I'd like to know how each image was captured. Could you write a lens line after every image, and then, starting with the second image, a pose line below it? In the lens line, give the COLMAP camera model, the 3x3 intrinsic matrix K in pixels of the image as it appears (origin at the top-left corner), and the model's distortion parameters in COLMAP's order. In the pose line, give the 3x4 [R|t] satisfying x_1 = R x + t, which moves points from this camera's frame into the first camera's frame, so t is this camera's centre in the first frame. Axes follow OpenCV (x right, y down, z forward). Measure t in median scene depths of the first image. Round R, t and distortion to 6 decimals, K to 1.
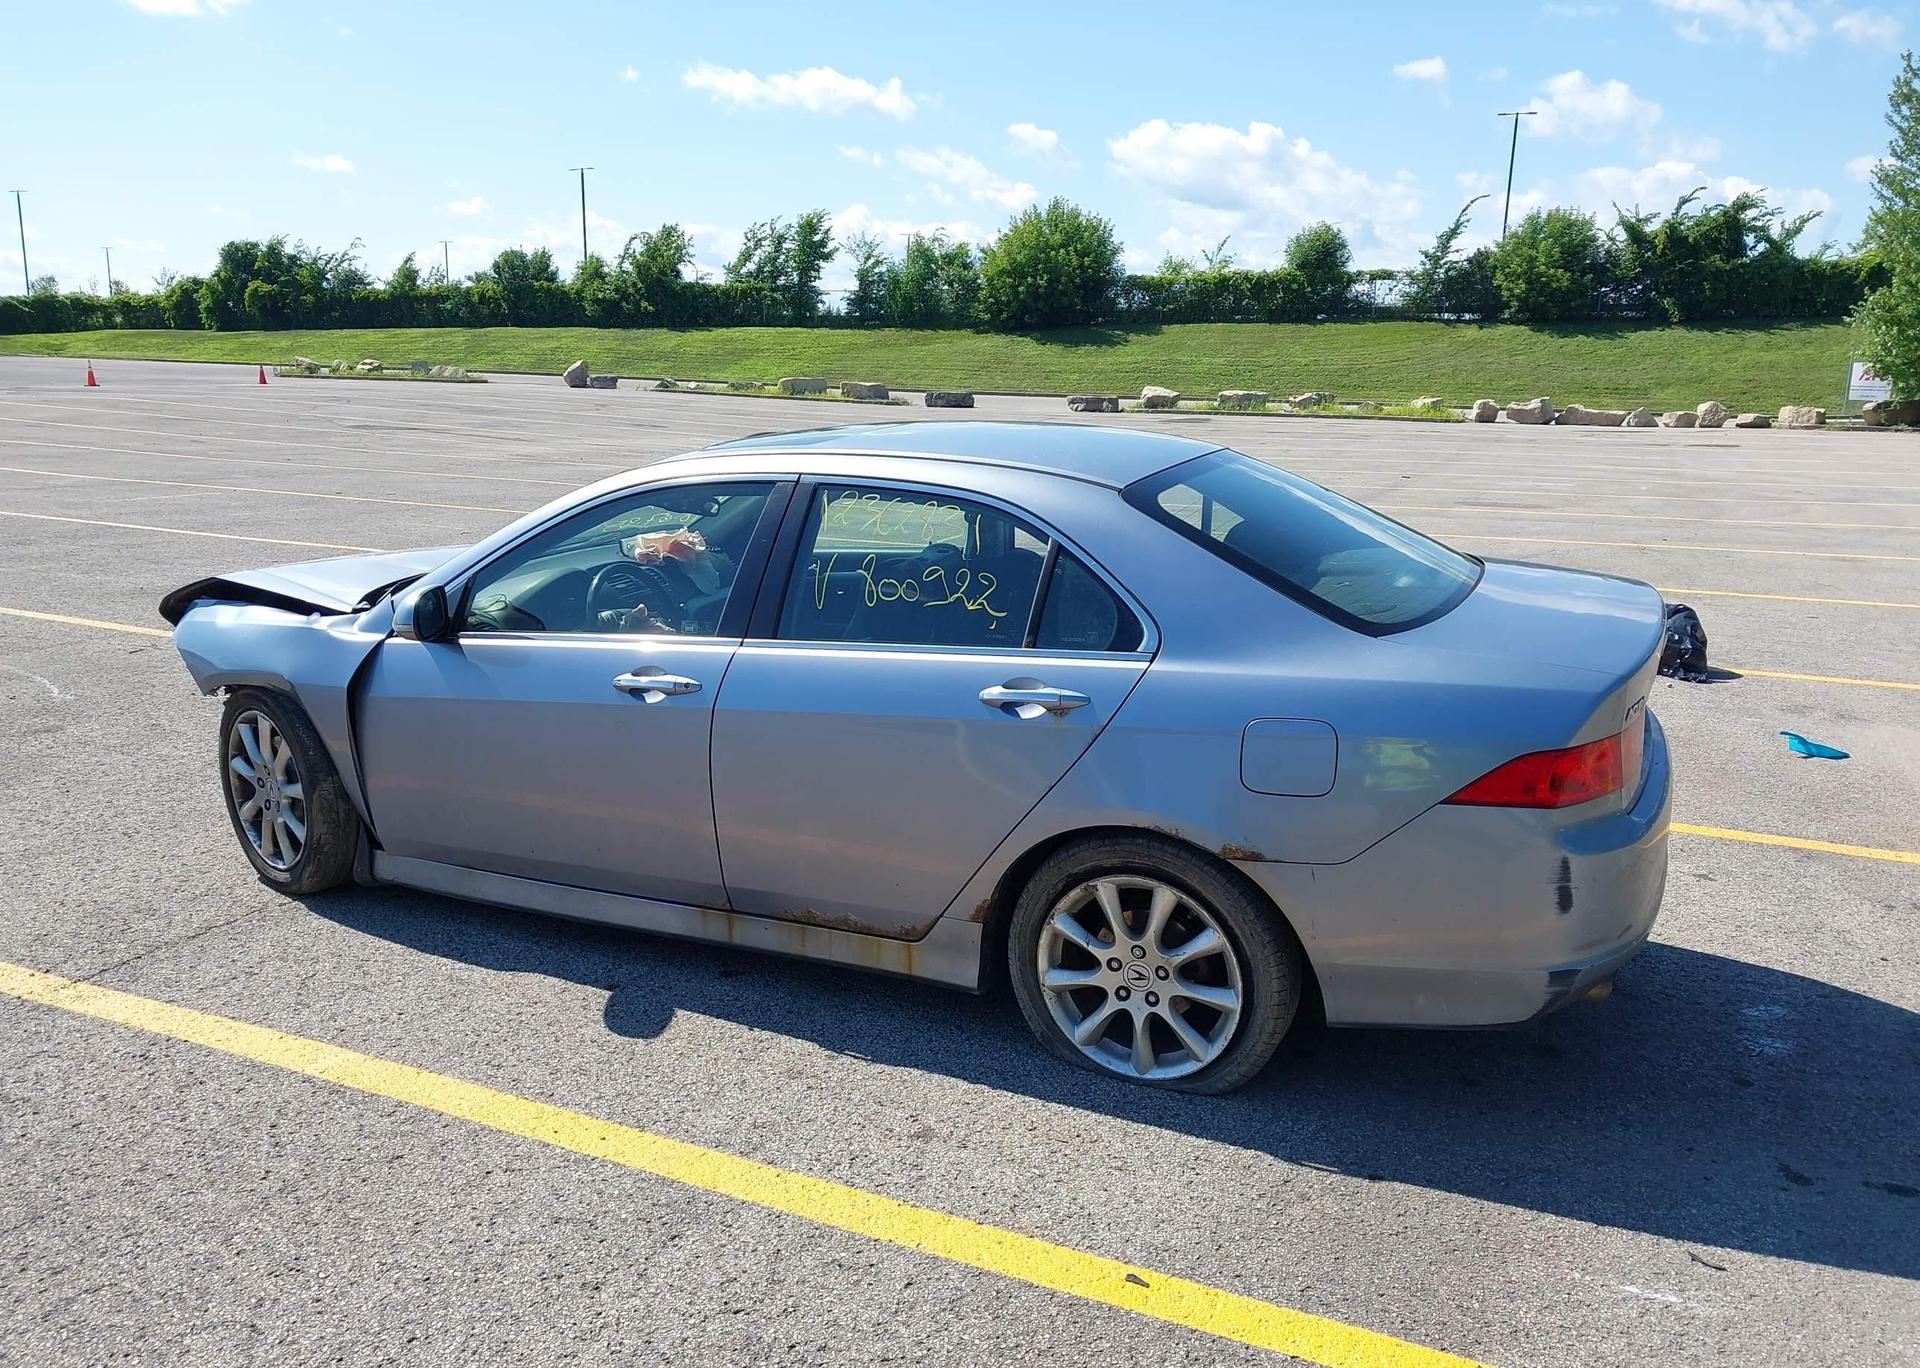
lens RADIAL K [[1525.2, 0, 957.9], [0, 1525.2, 685.7], [0, 0, 1]] dist [0.024646, -0.030810]
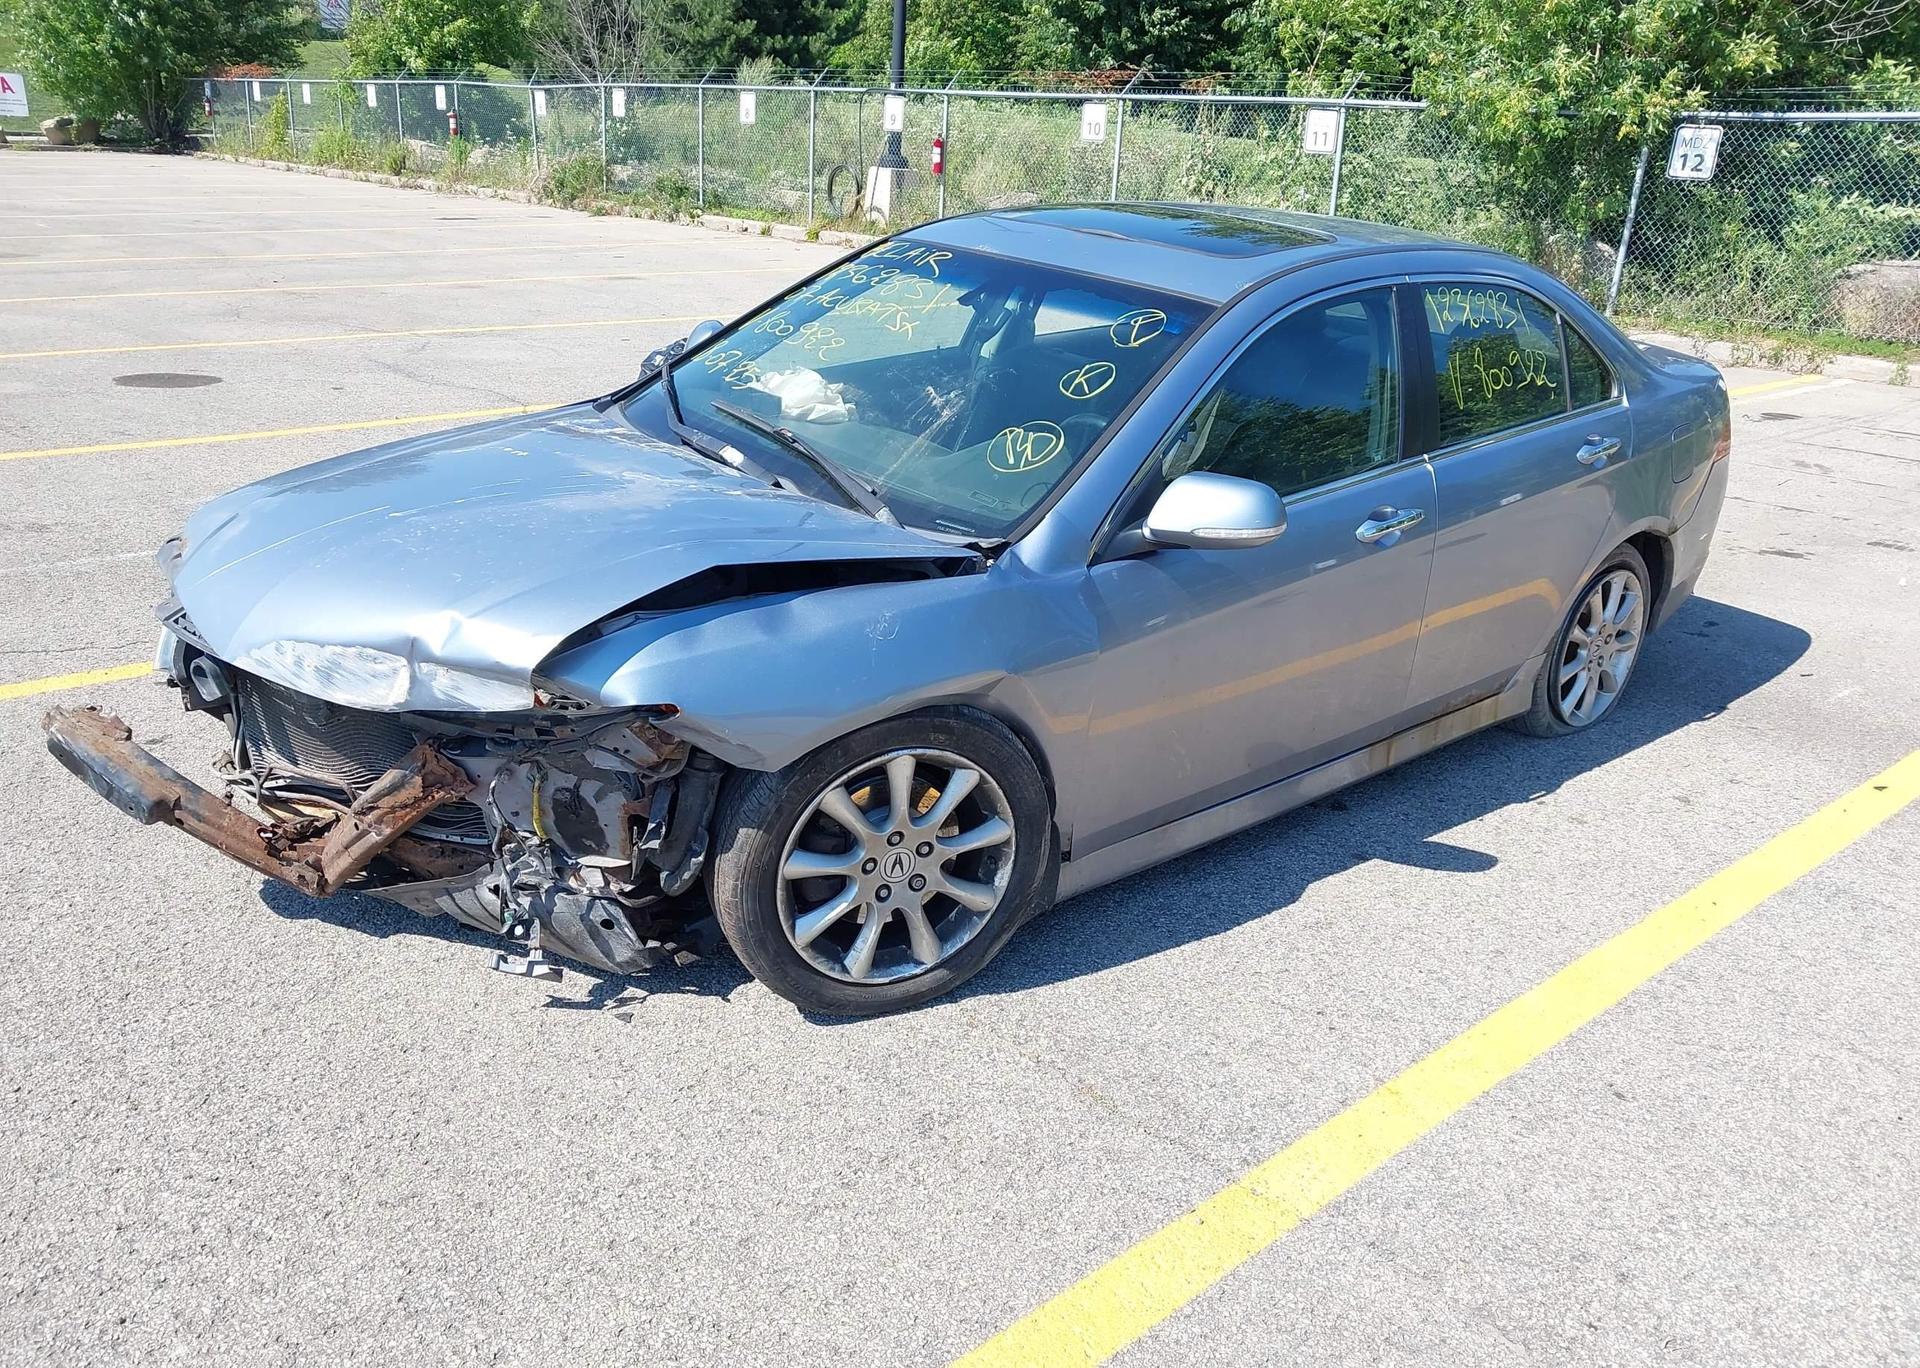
lens RADIAL K [[1525.2, 0, 967.6], [0, 1525.2, 691.4], [0, 0, 1]] dist [0.024646, -0.030810]
pose [[0.406929, -0.313098, 0.858125, -0.987082], [0.154729, 0.949474, 0.273055, -0.173239], [-0.900260, 0.021663, 0.434814, 0.724592]]
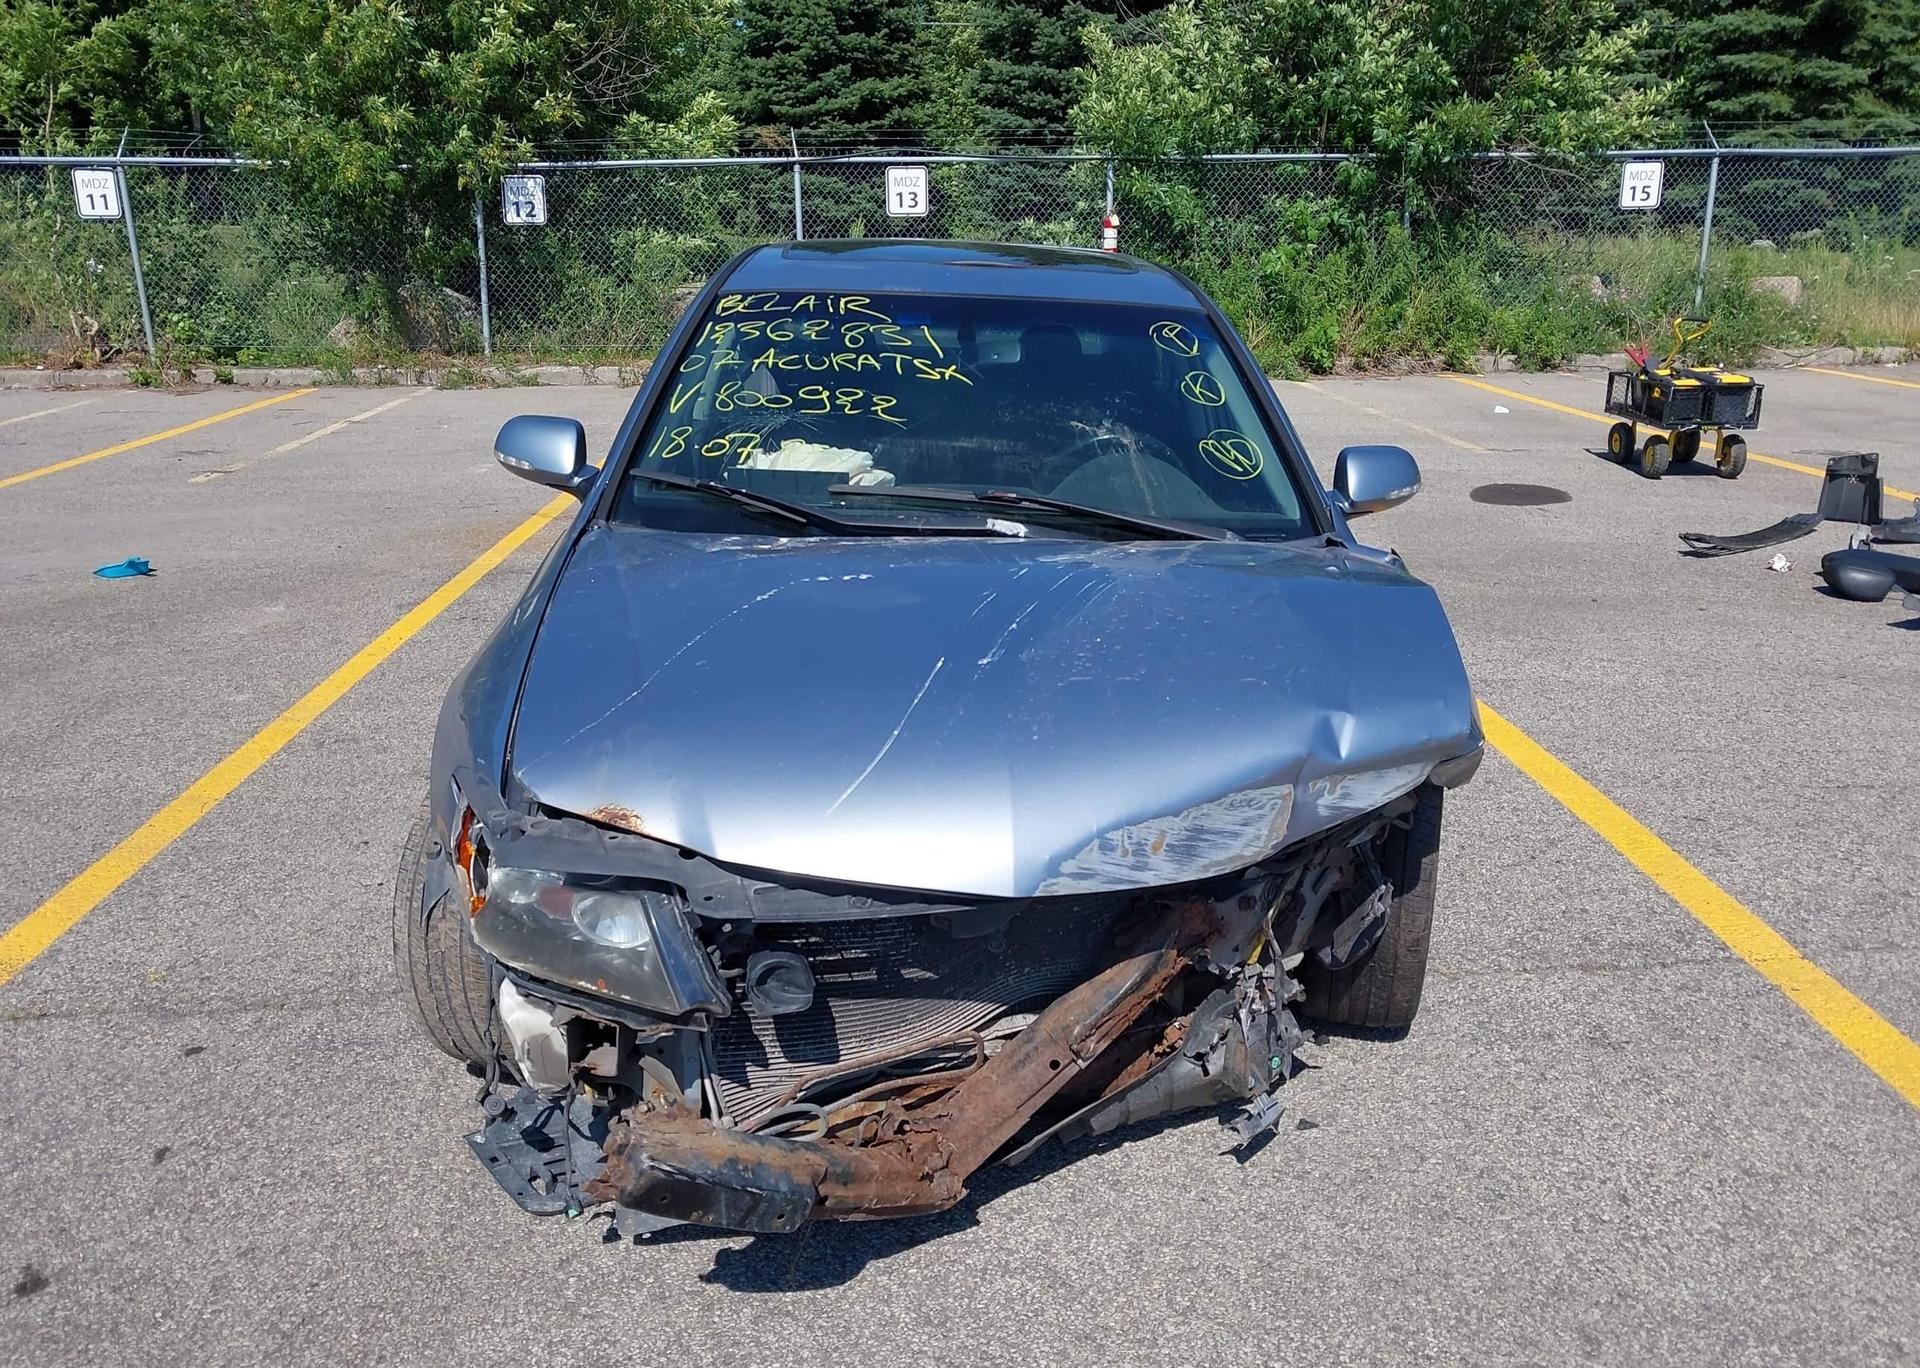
lens RADIAL K [[1525.2, 0, 955.8], [0, 1525.2, 672.8], [0, 0, 1]] dist [0.024646, -0.030810]
pose [[-0.456782, -0.265378, 0.849073, -0.920236], [0.182432, 0.906235, 0.381388, -0.295300], [-0.870671, 0.329109, -0.365538, 1.435767]]
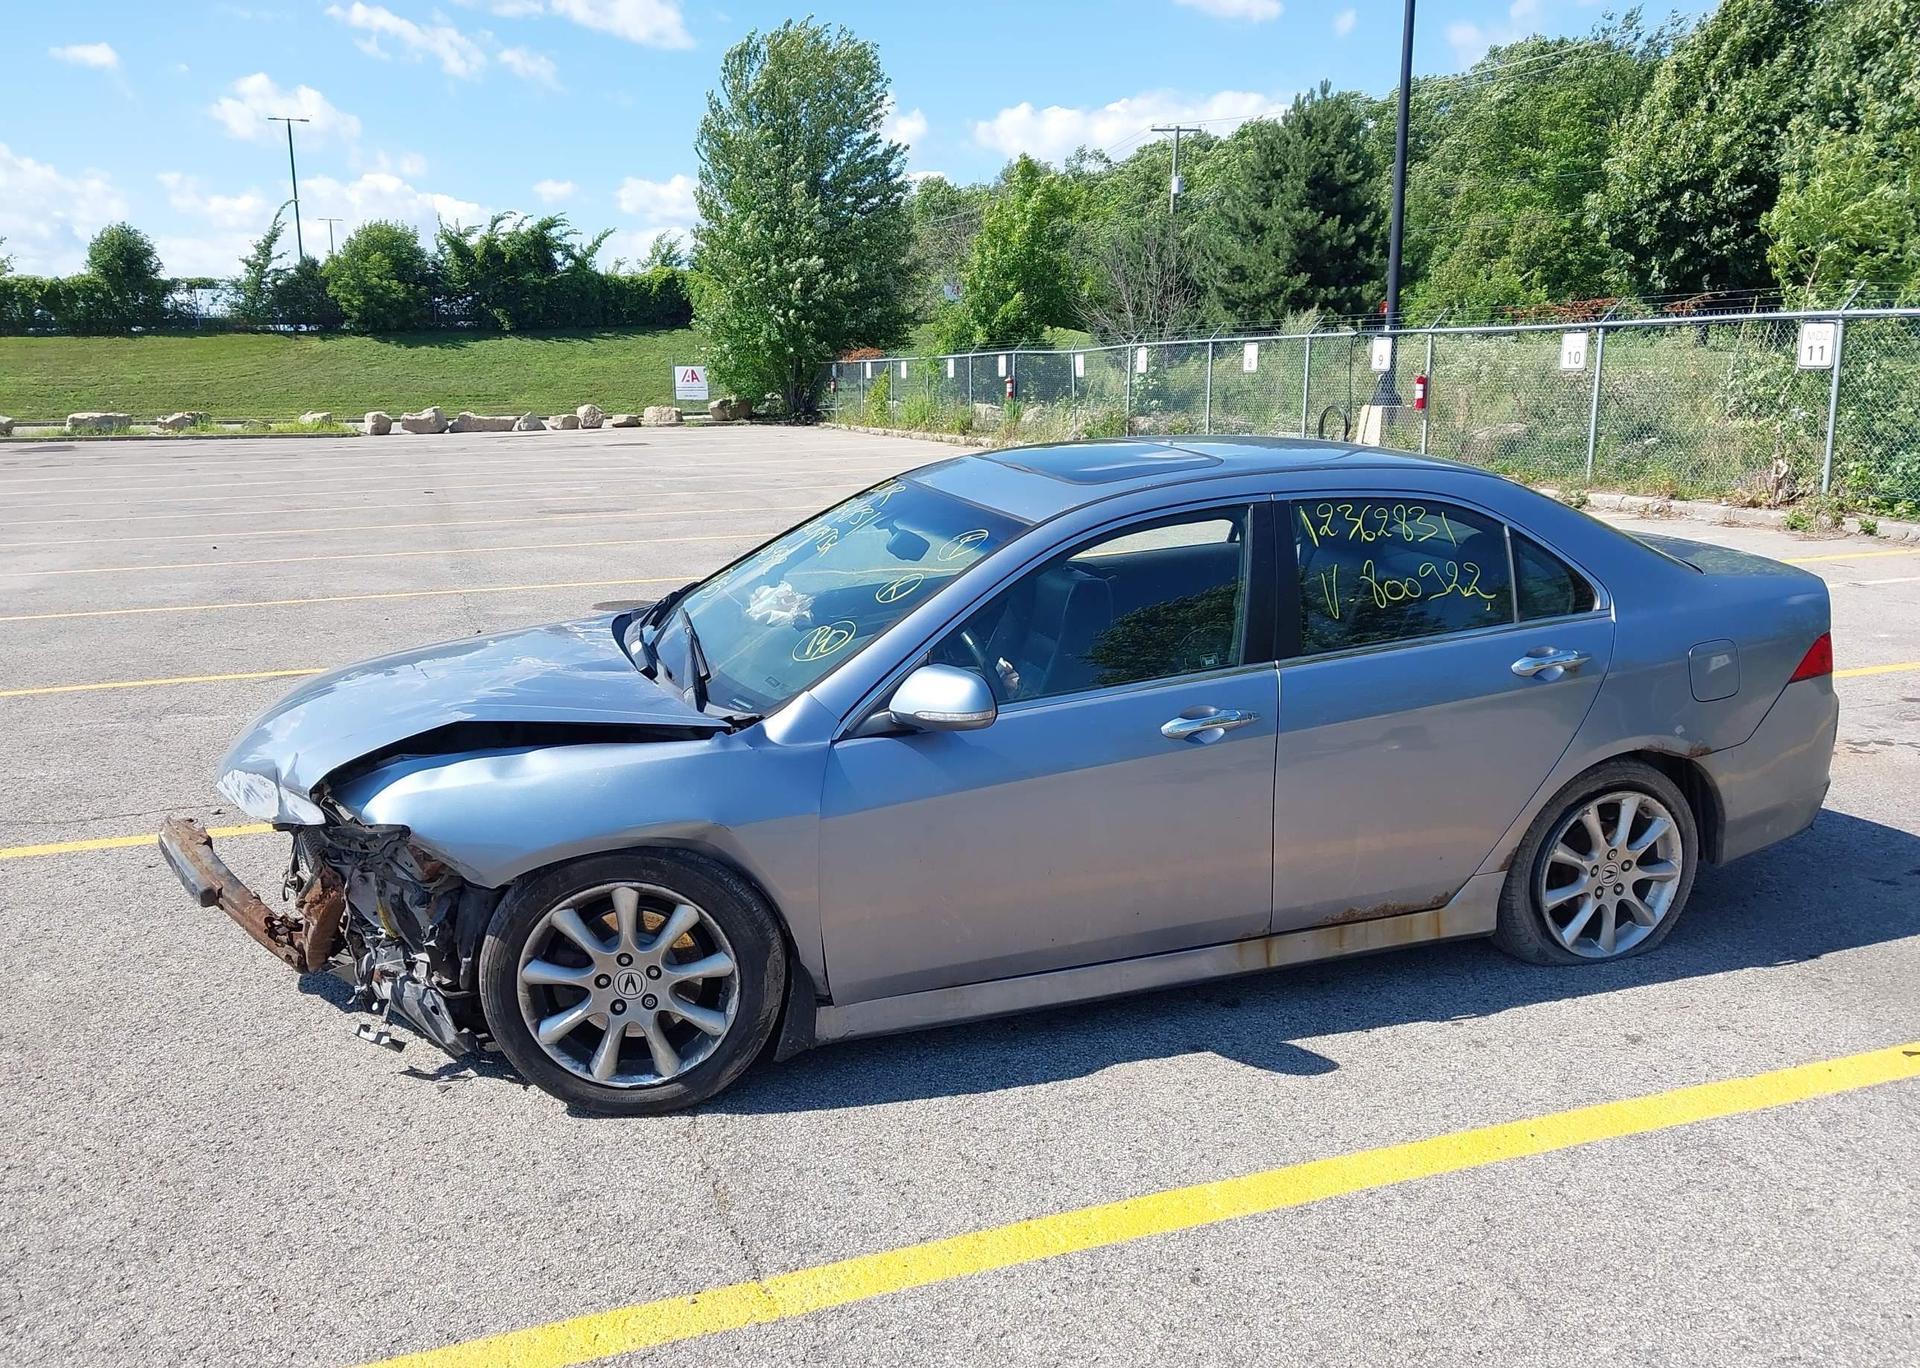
lens RADIAL K [[1525.2, 0, 961.3], [0, 1525.2, 699.1], [0, 0, 1]] dist [0.024646, -0.030810]
pose [[0.718118, -0.171137, 0.674550, -0.840385], [0.169538, 0.983110, 0.068932, -0.095857], [-0.674954, 0.064860, 0.735004, 0.346746]]
